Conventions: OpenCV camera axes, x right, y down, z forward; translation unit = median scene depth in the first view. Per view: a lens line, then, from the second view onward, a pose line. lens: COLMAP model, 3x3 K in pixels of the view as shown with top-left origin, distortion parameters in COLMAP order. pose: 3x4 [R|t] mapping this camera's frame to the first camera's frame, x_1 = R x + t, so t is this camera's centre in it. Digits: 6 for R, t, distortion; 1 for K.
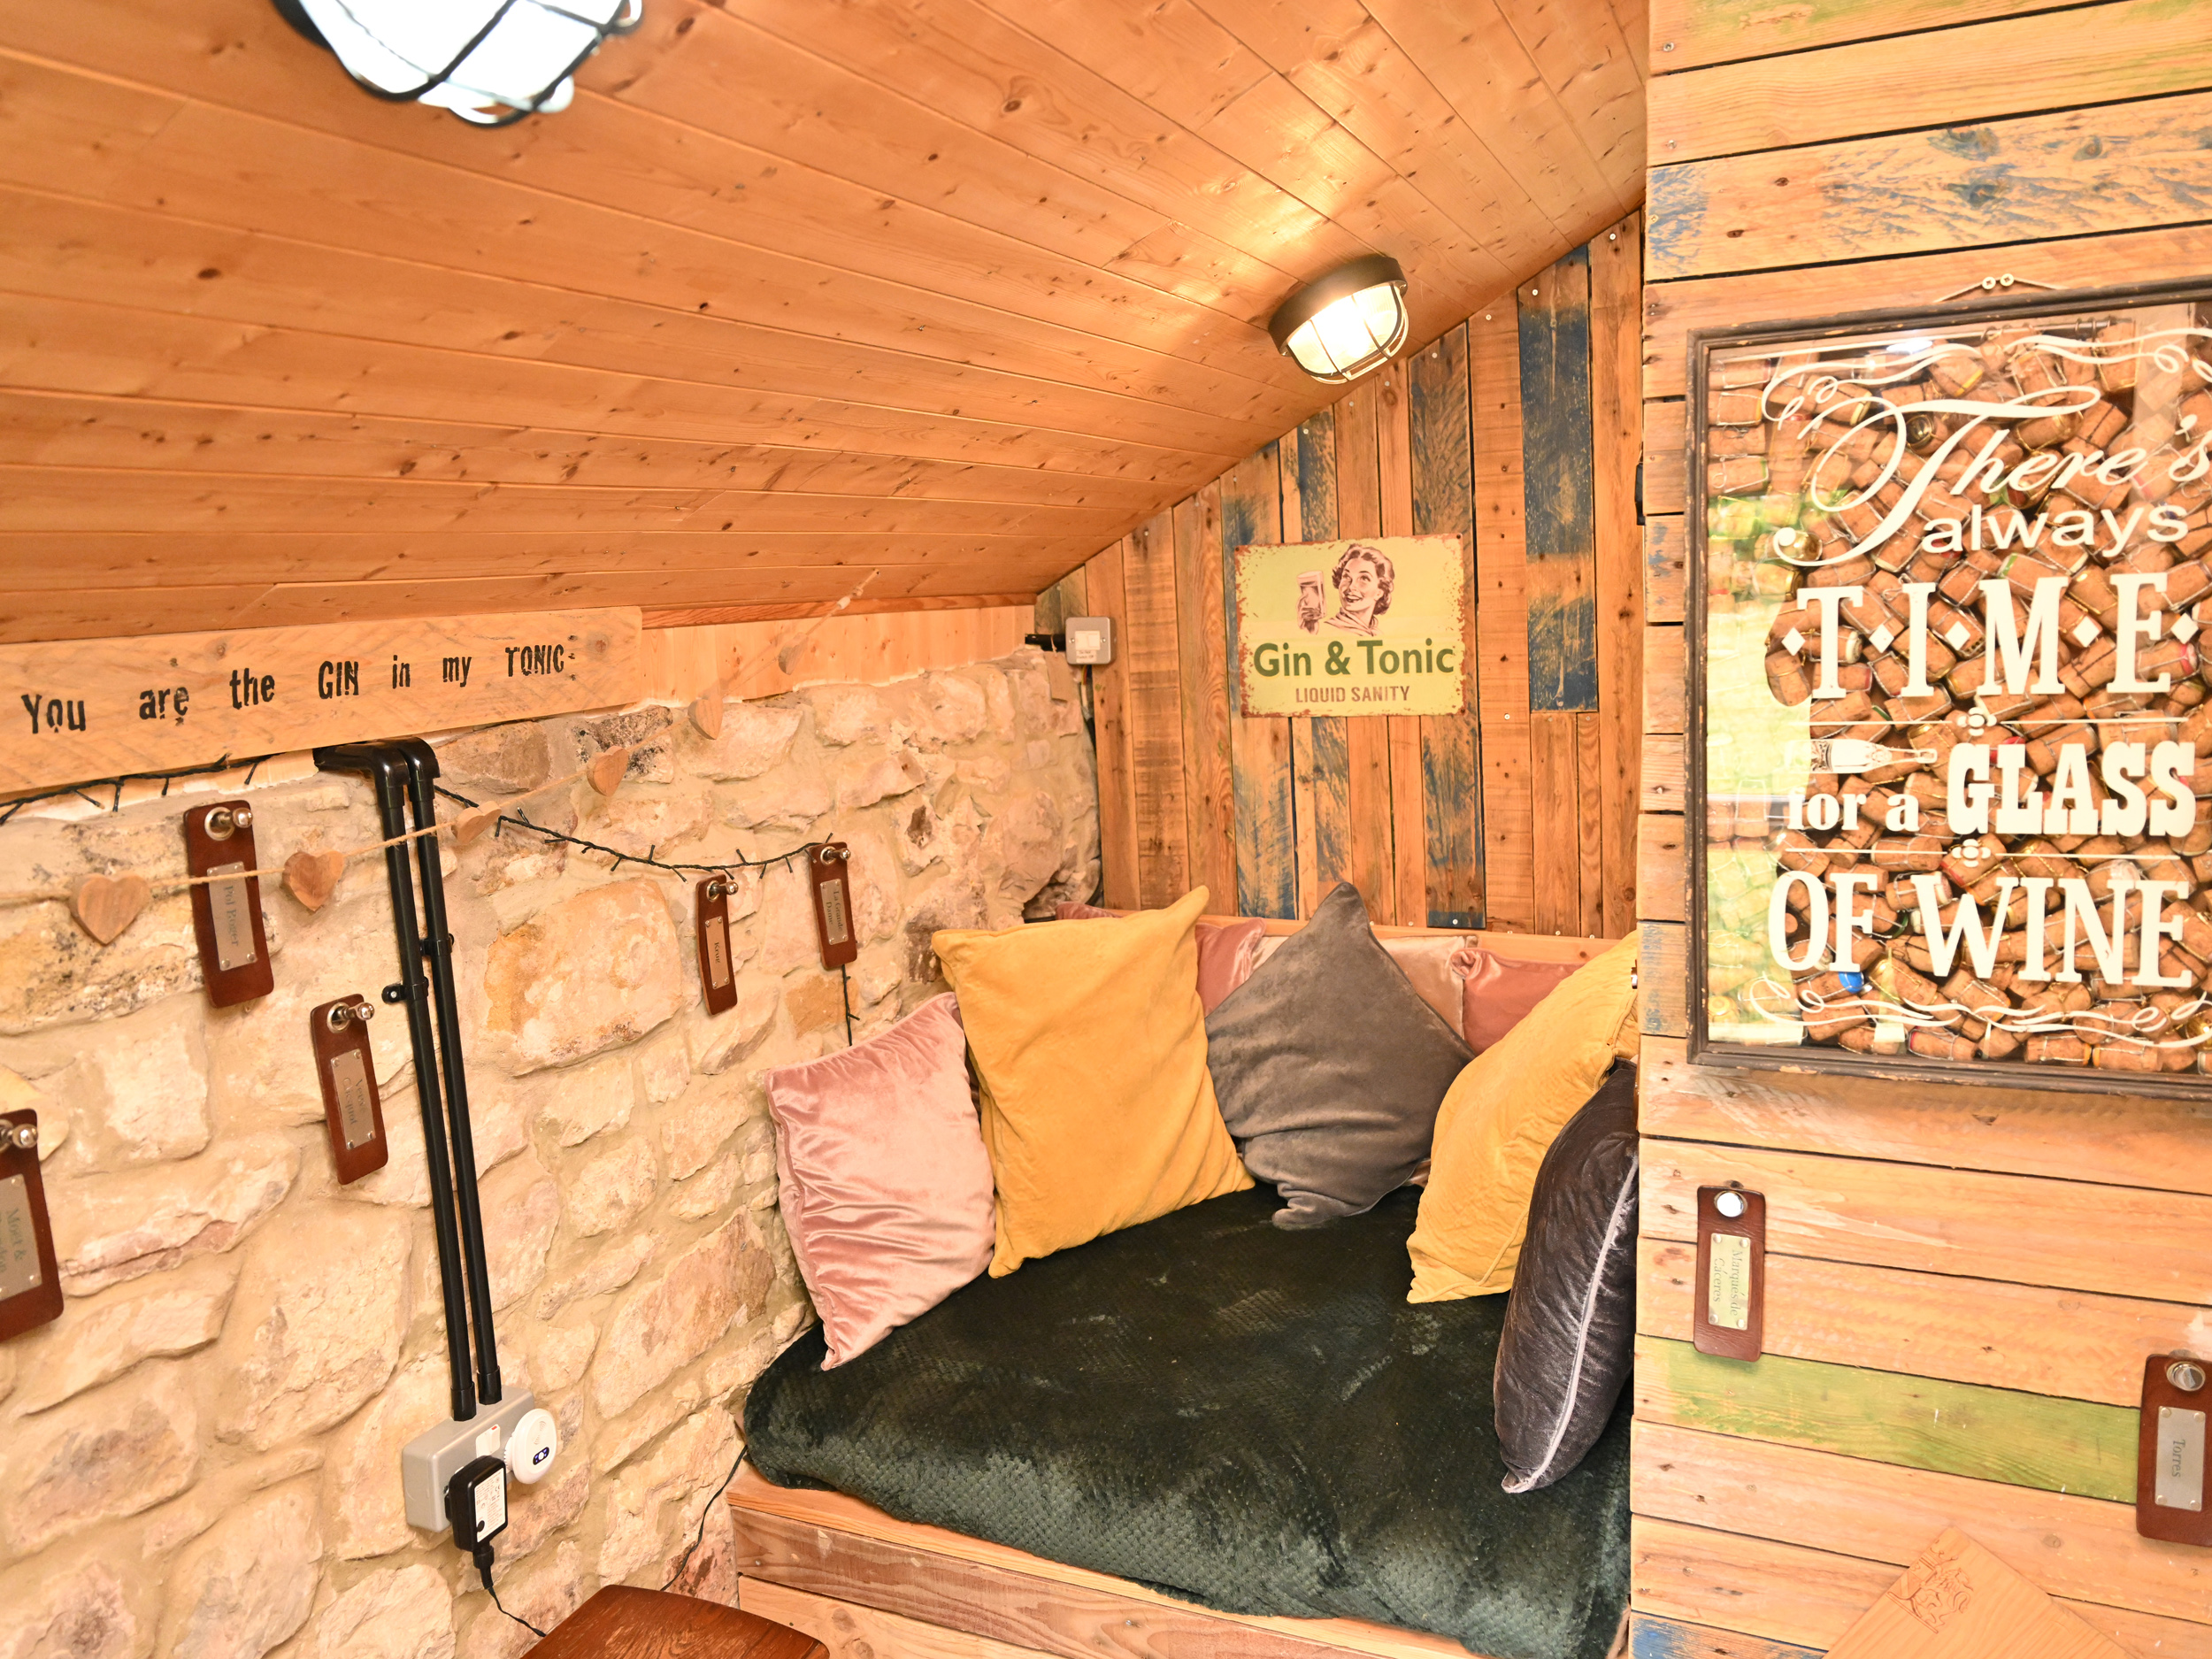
lens RADIAL K [[1659.3, 0, 1104.8], [0, 1659.3, 828.4], [0, 0, 1]] dist [0.001069, 0.000127]
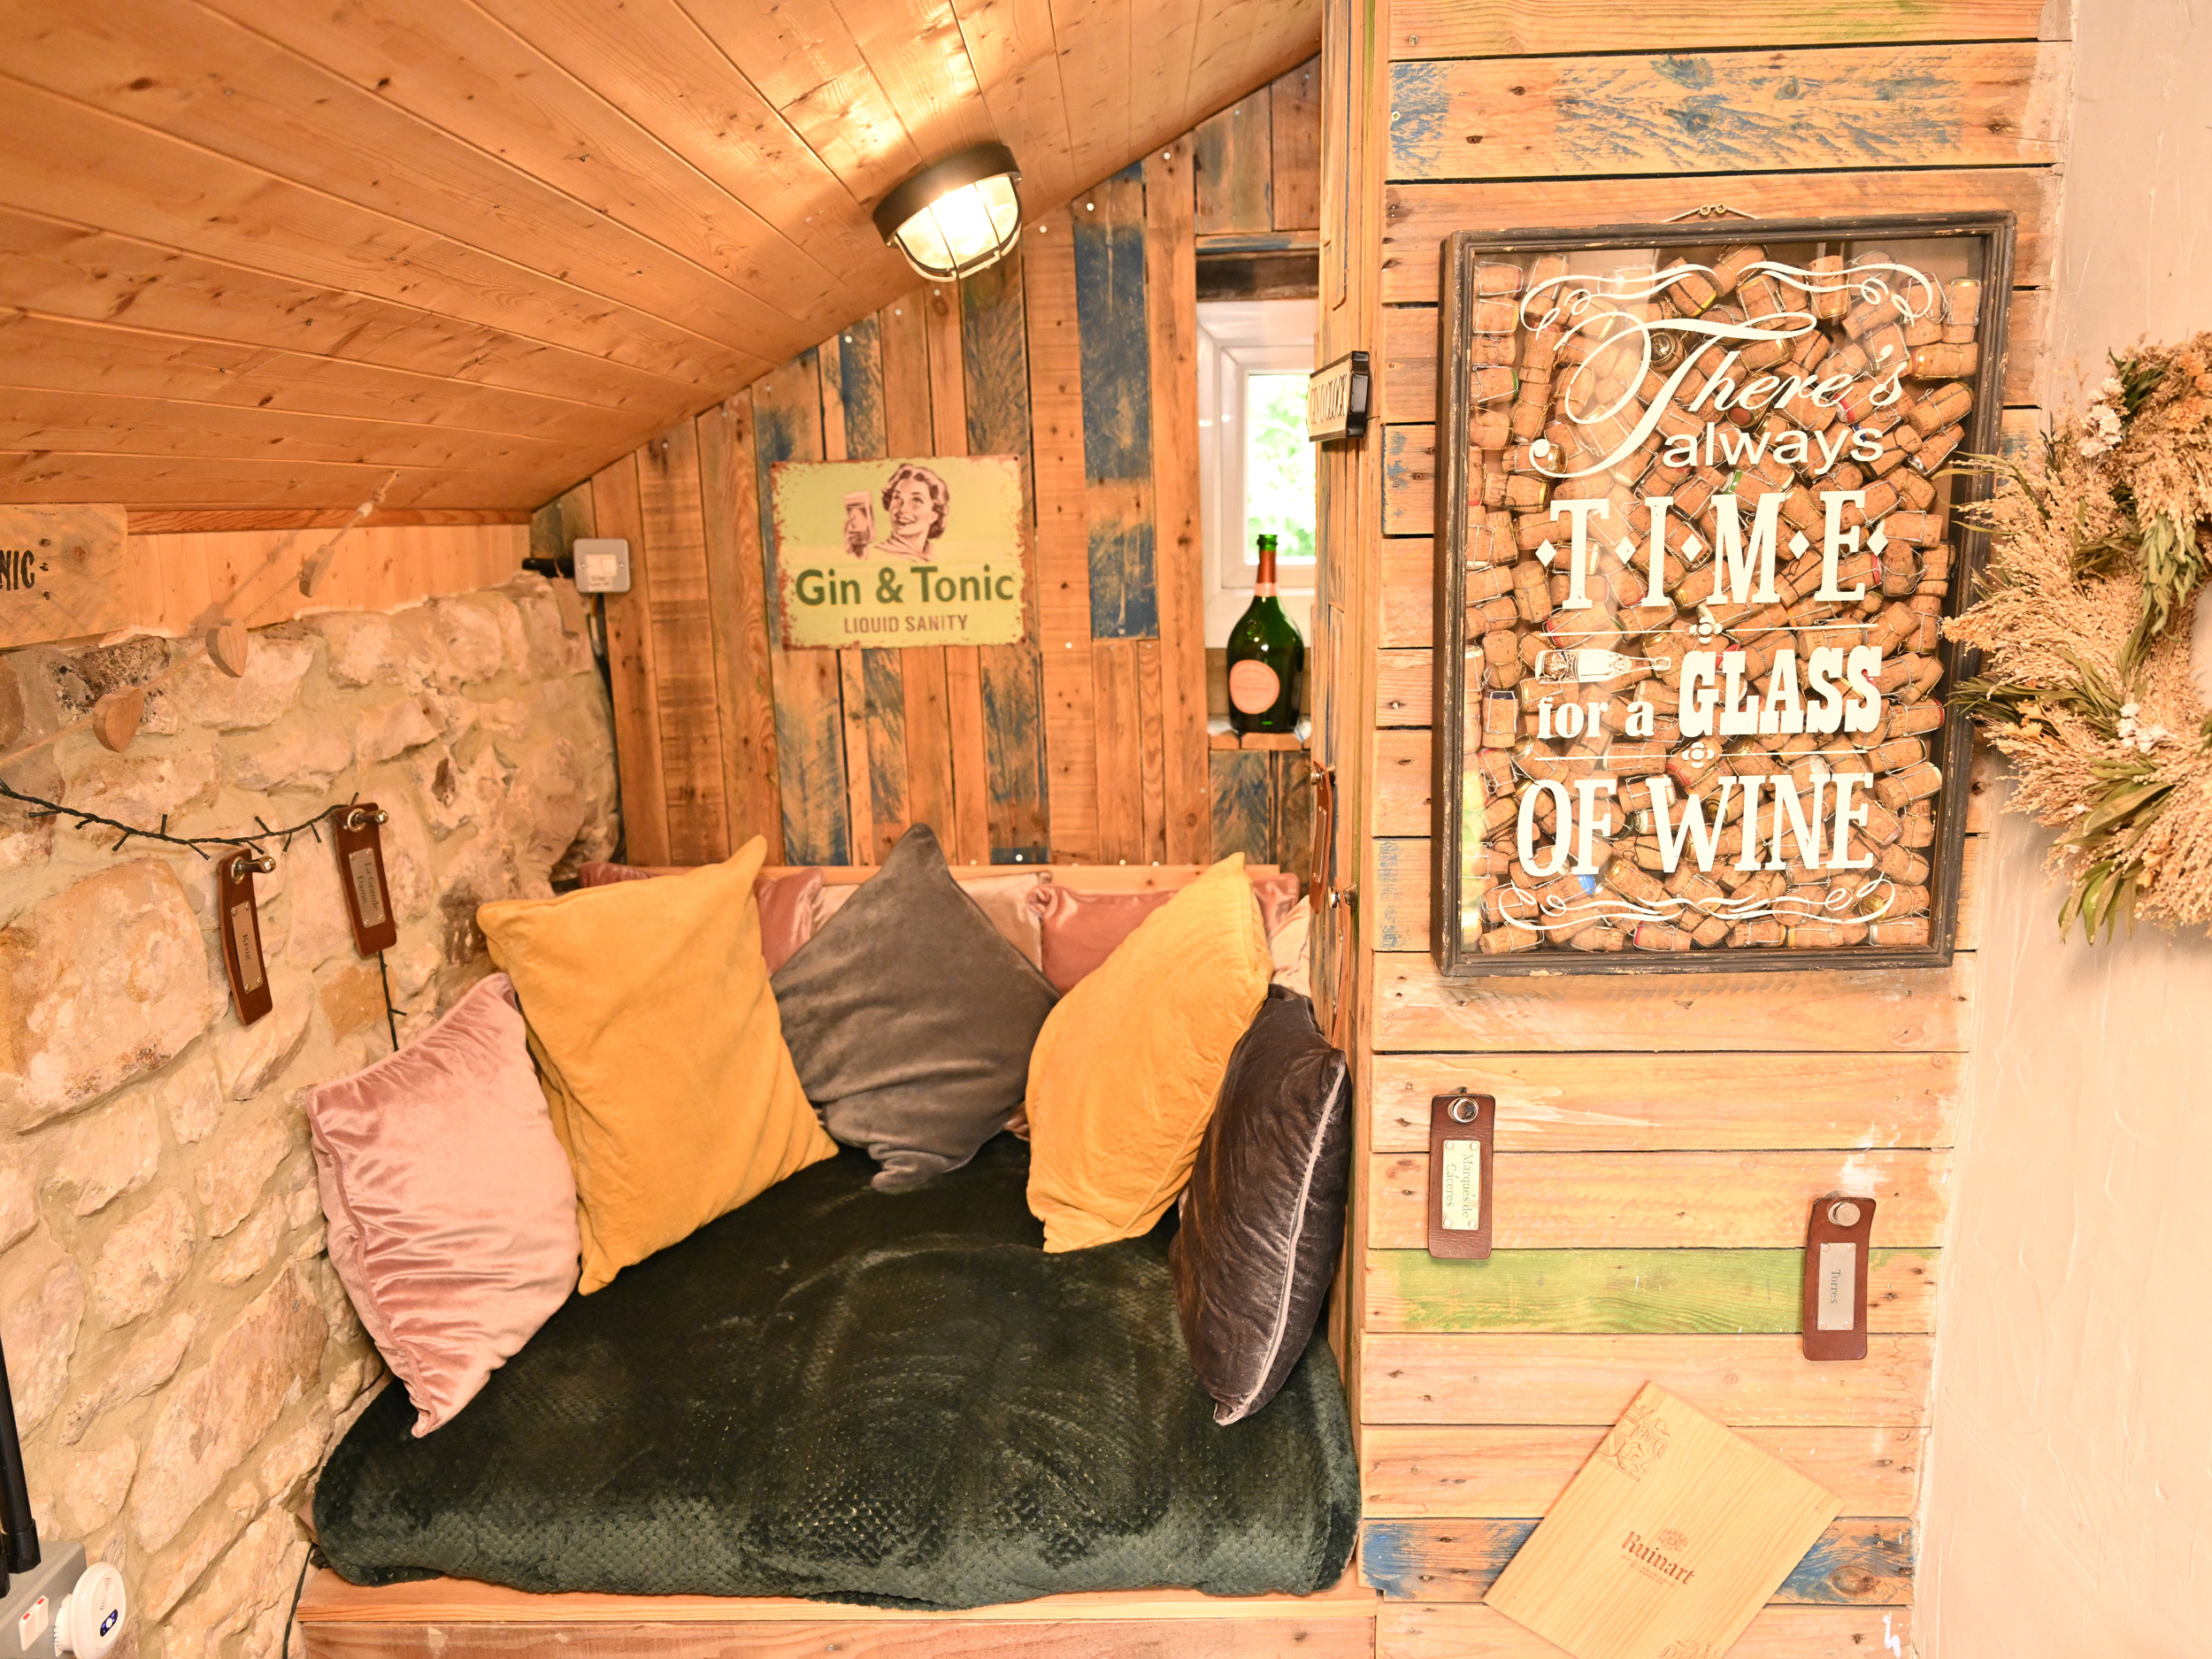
lens RADIAL K [[1659.3, 0, 1103.5], [0, 1659.3, 837.3], [0, 0, 1]] dist [0.001069, 0.000127]
pose [[0.922015, -0.054419, 0.383311, -0.172523], [0.040006, 0.998164, 0.045481, 0.002891], [-0.385082, -0.026599, 0.922499, 0.121415]]
